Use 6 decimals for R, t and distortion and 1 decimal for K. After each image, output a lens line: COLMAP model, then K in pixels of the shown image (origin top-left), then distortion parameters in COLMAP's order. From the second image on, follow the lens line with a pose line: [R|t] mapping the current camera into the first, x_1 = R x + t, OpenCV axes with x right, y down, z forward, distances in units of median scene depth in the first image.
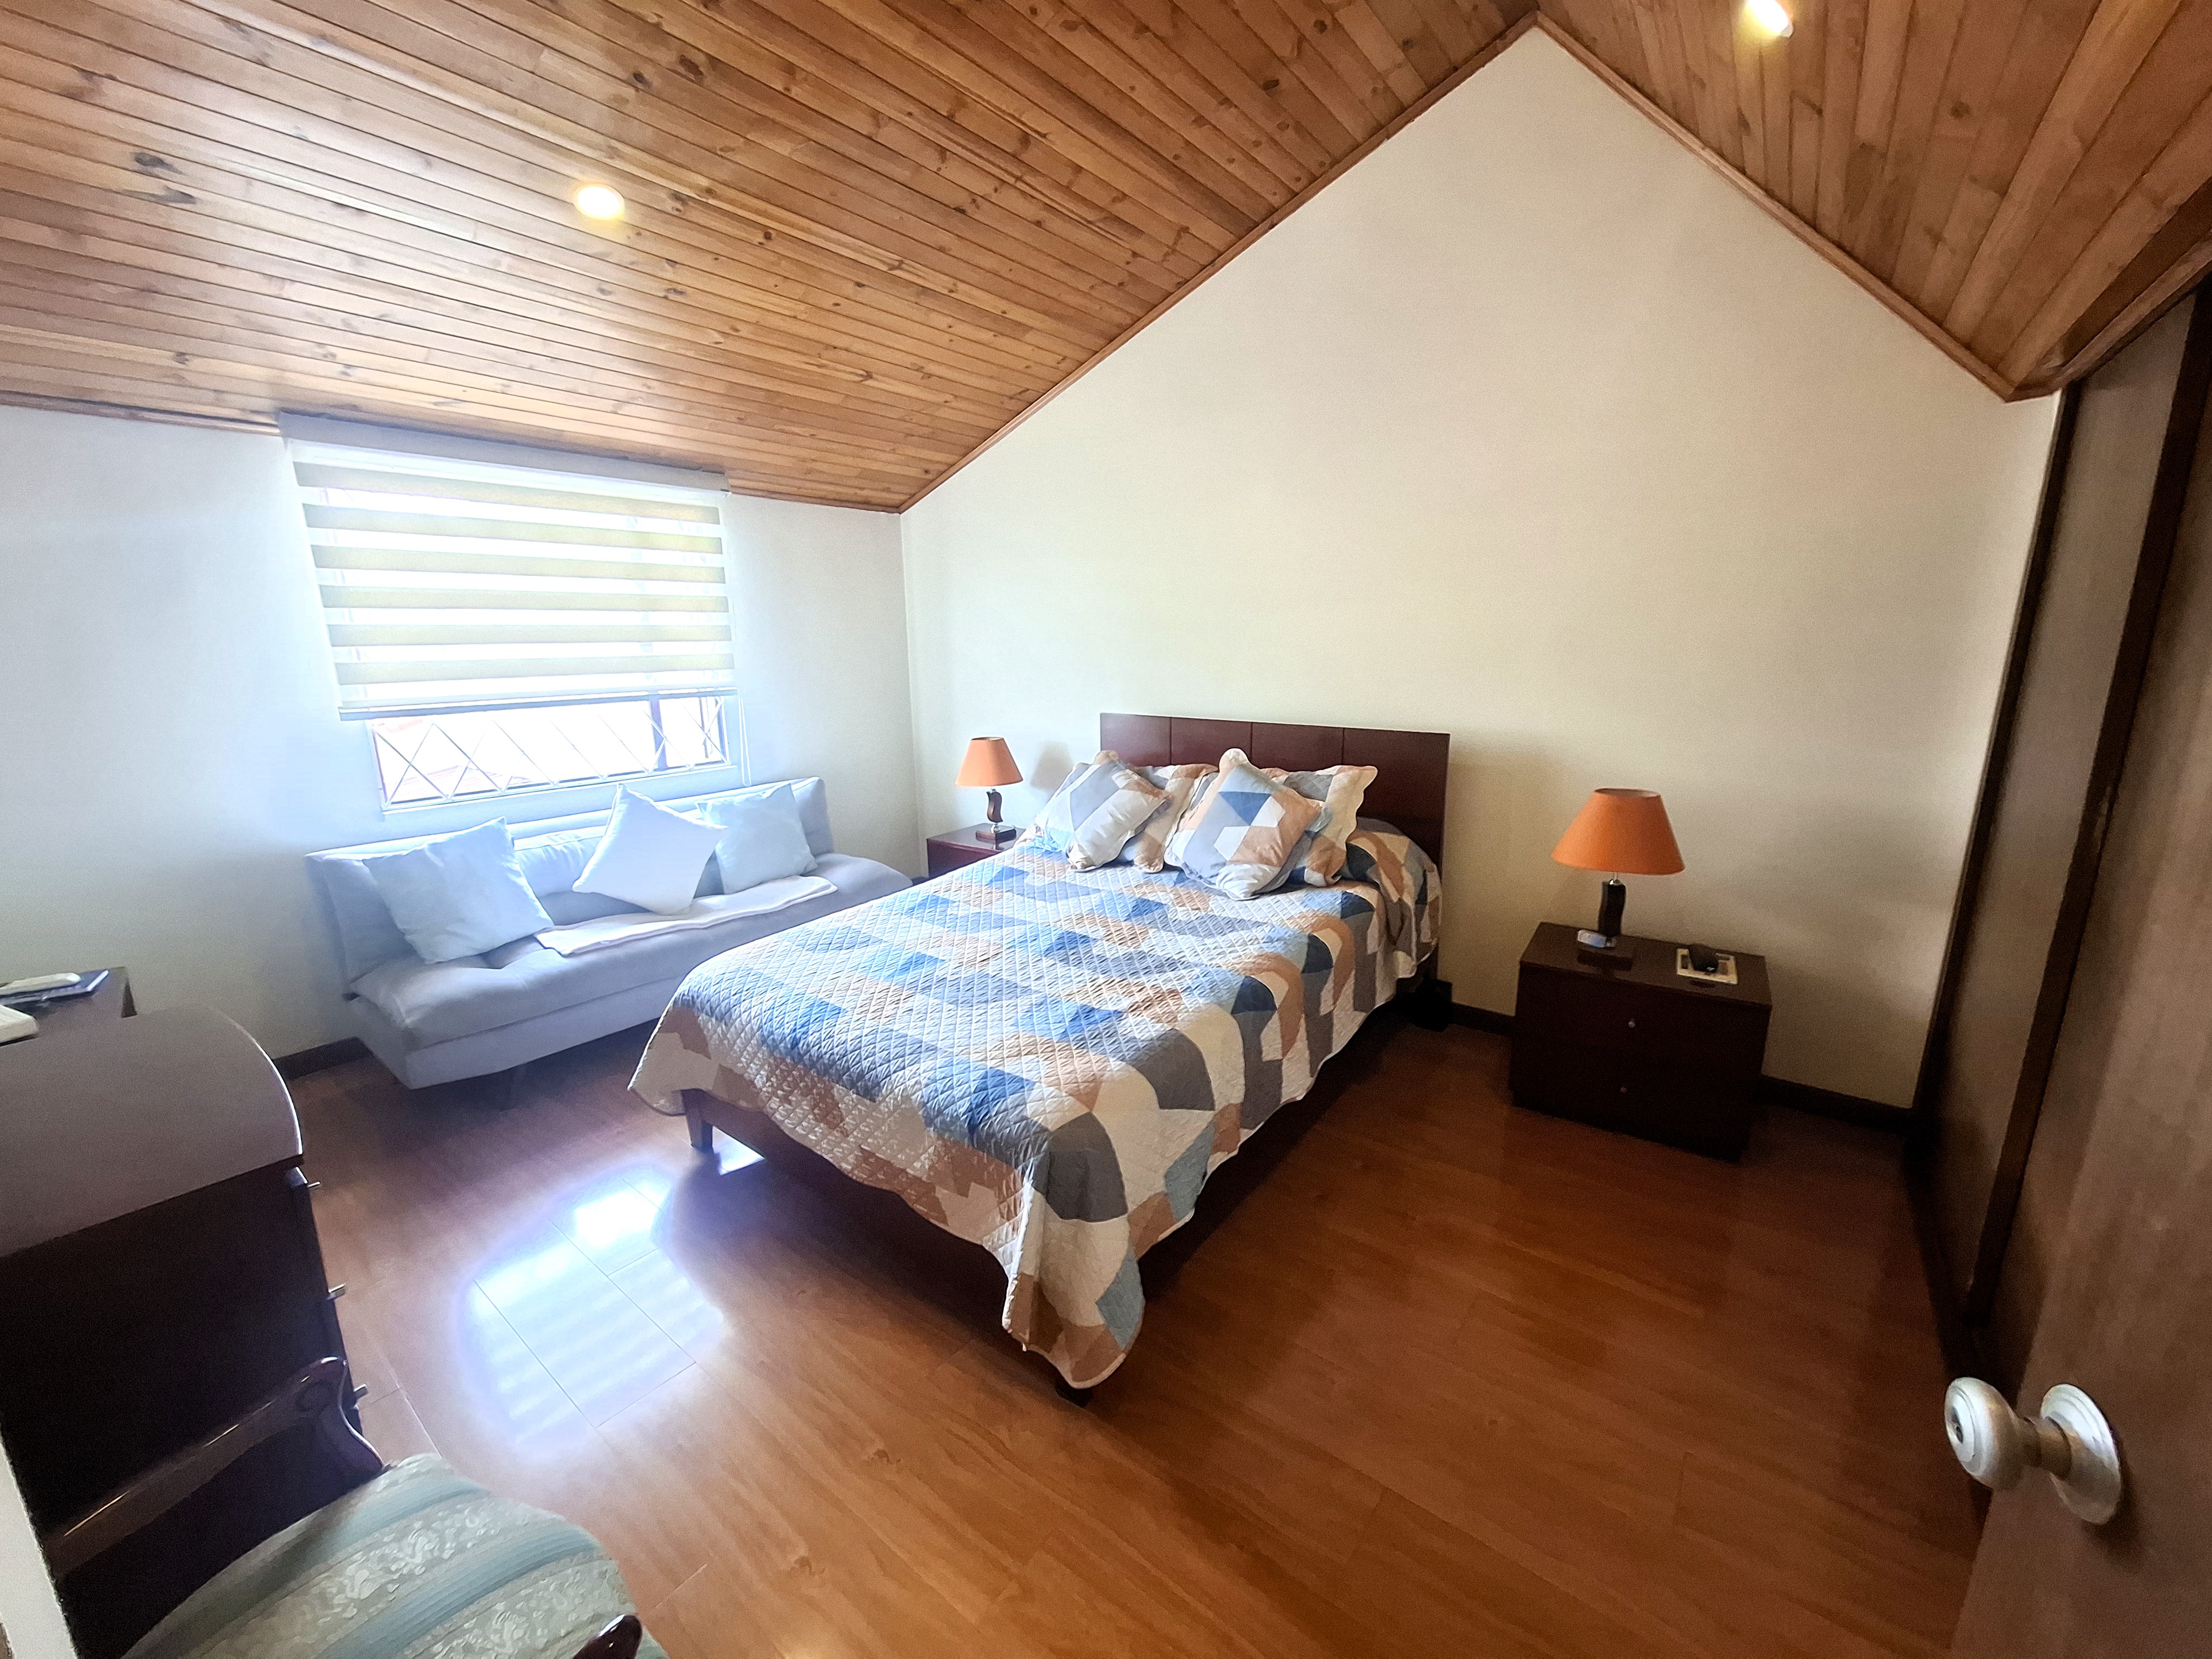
lens RADIAL K [[875.6, 0, 1103.0], [0, 875.6, 829.9], [0, 0, 1]] dist [-0.002342, 0.000825]
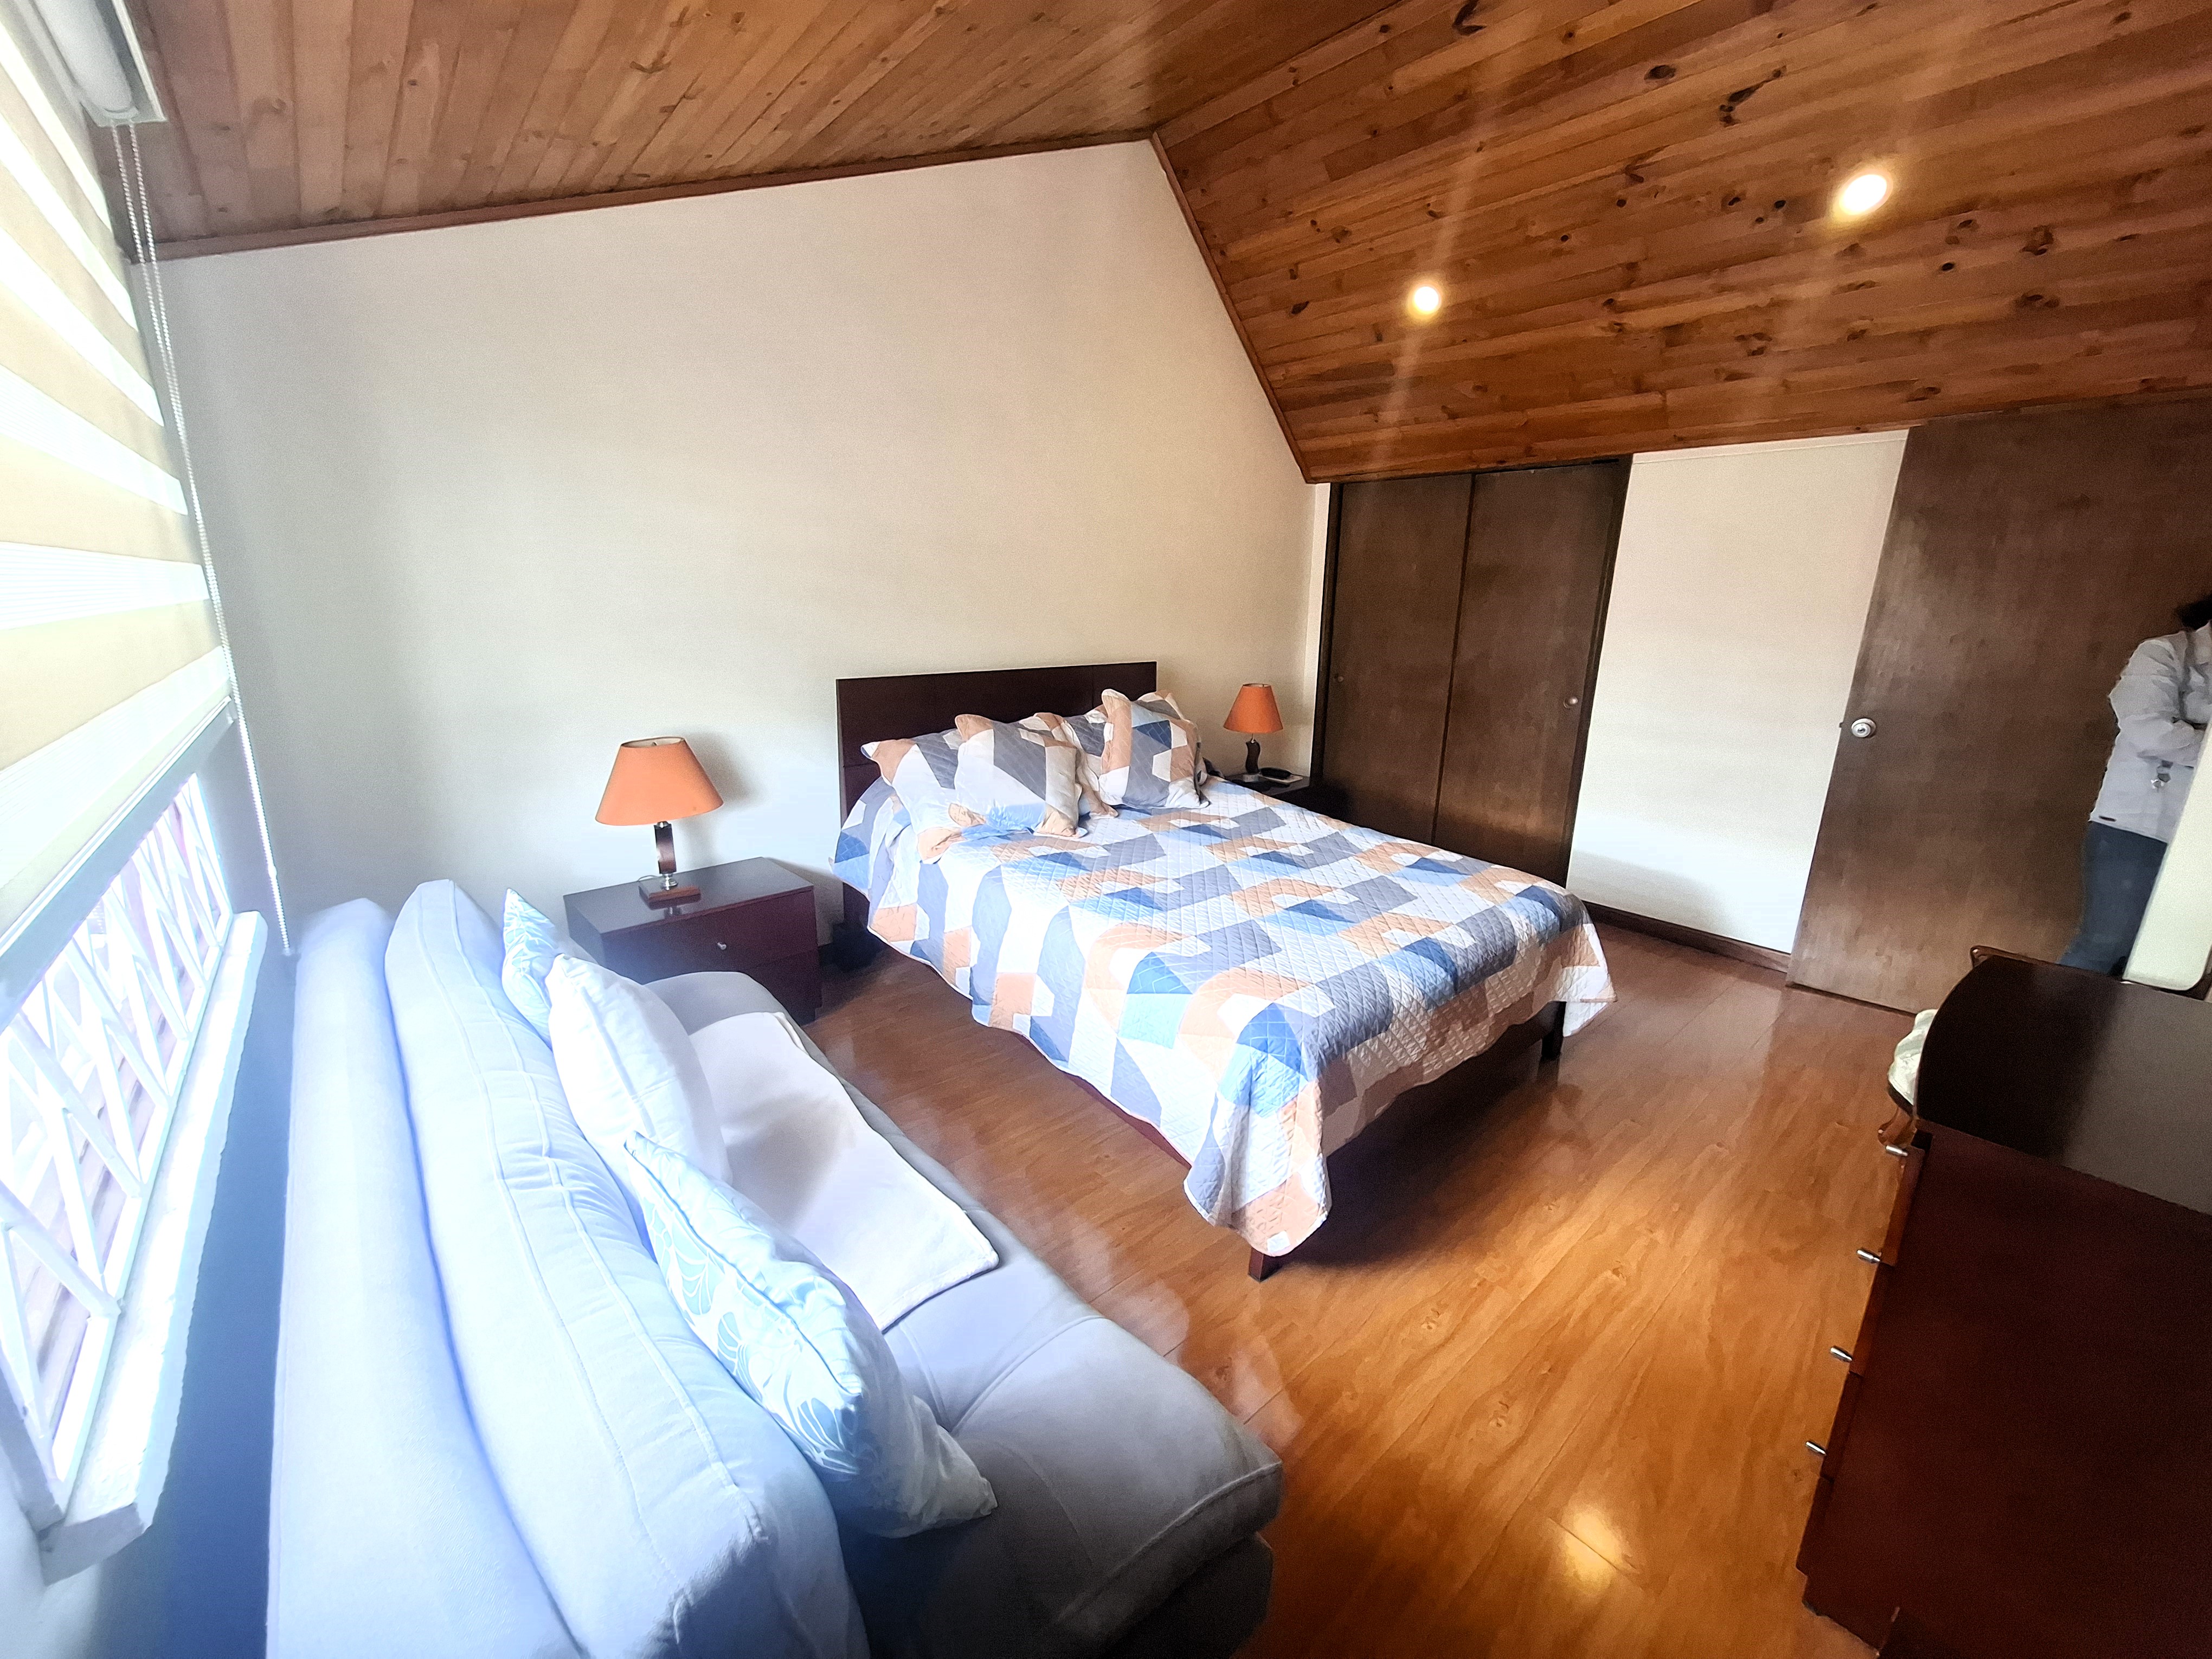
lens RADIAL K [[875.6, 0, 1098.0], [0, 875.6, 827.1], [0, 0, 1]] dist [-0.002342, 0.000825]
pose [[0.212506, -0.244297, 0.946129, -0.913987], [0.199591, 0.958683, 0.202709, -0.148947], [-0.956559, 0.145763, 0.252485, 0.741146]]
